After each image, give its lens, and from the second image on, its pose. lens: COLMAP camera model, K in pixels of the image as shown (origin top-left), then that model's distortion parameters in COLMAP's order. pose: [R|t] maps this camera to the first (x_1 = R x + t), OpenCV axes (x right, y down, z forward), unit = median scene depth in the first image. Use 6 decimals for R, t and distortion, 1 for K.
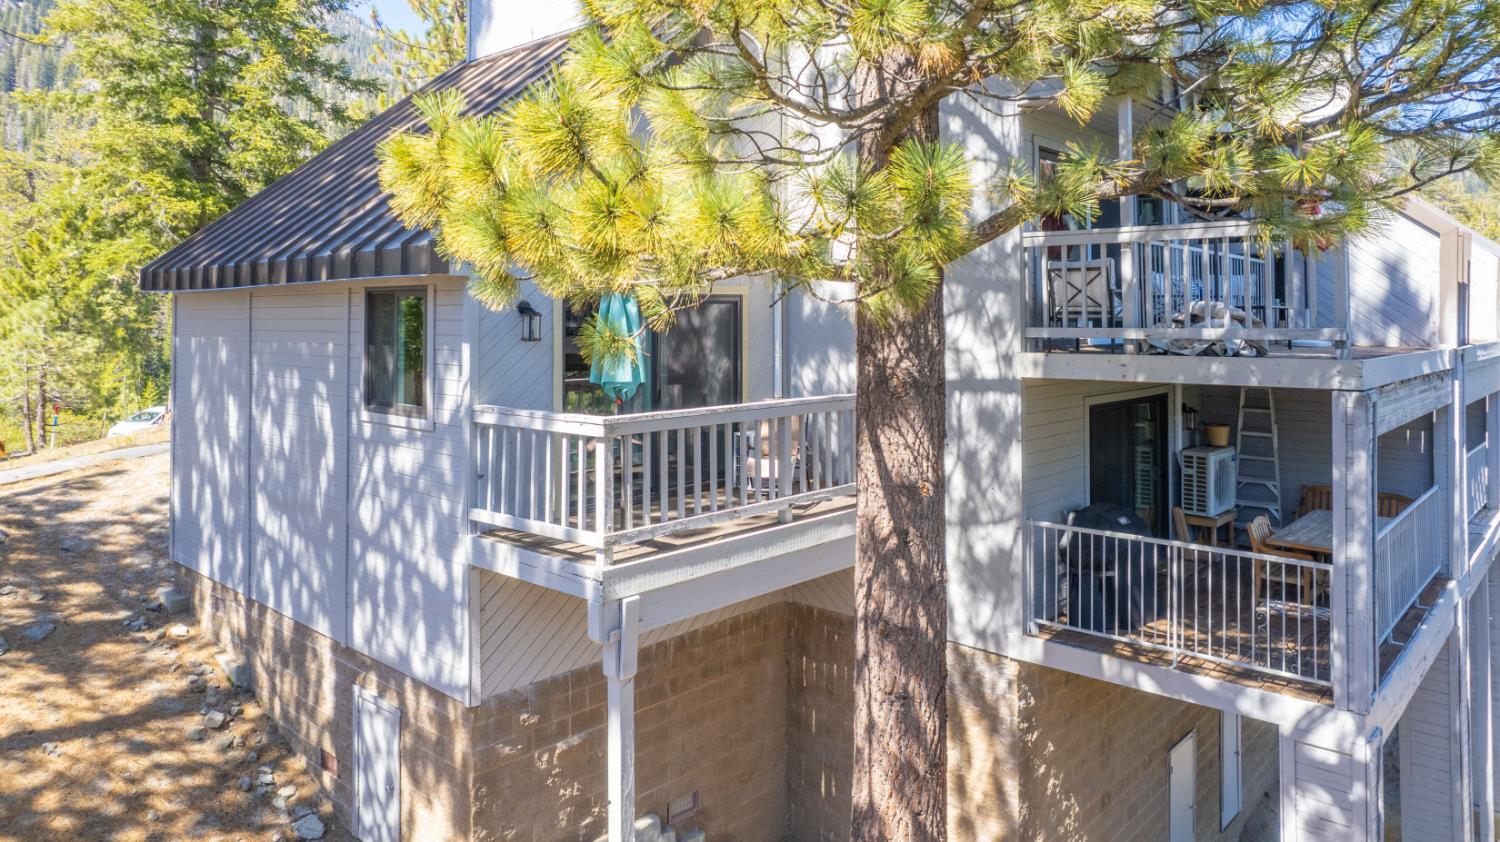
lens RADIAL K [[1002.5, 0, 749.8], [0, 1002.5, 346.4], [0, 0, 1]] dist [-0.107199, 0.085362]
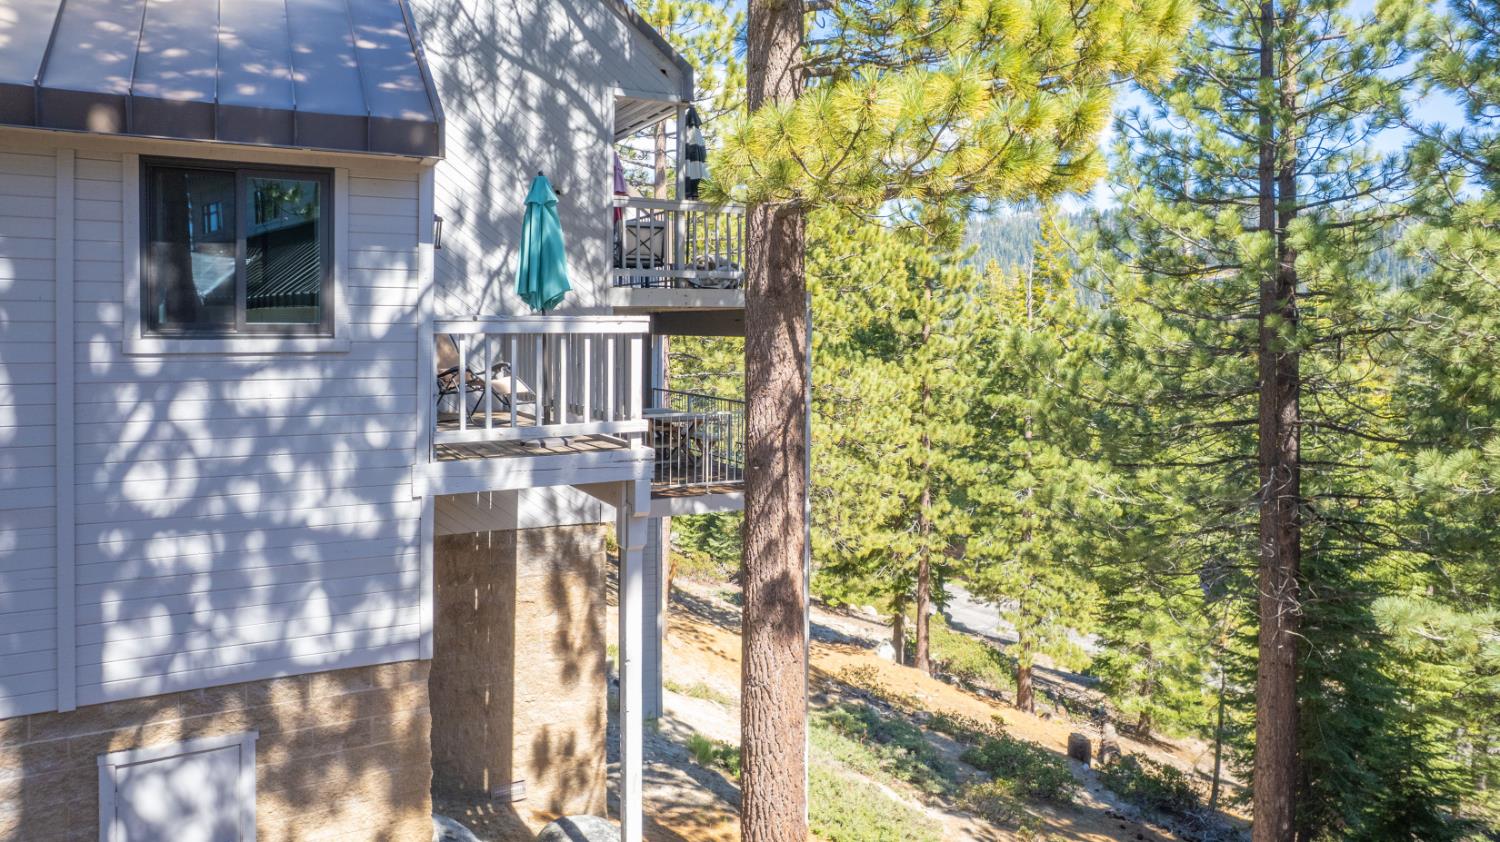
lens RADIAL K [[958.2, 0, 750.0], [0, 958.2, 421.0], [0, 0, 1]] dist [-0.081914, 0.073583]
pose [[0.367109, -0.090352, 0.925779, -0.902404], [0.017266, 0.995762, 0.090336, 0.077534], [-0.930018, -0.017179, 0.367113, 0.392739]]
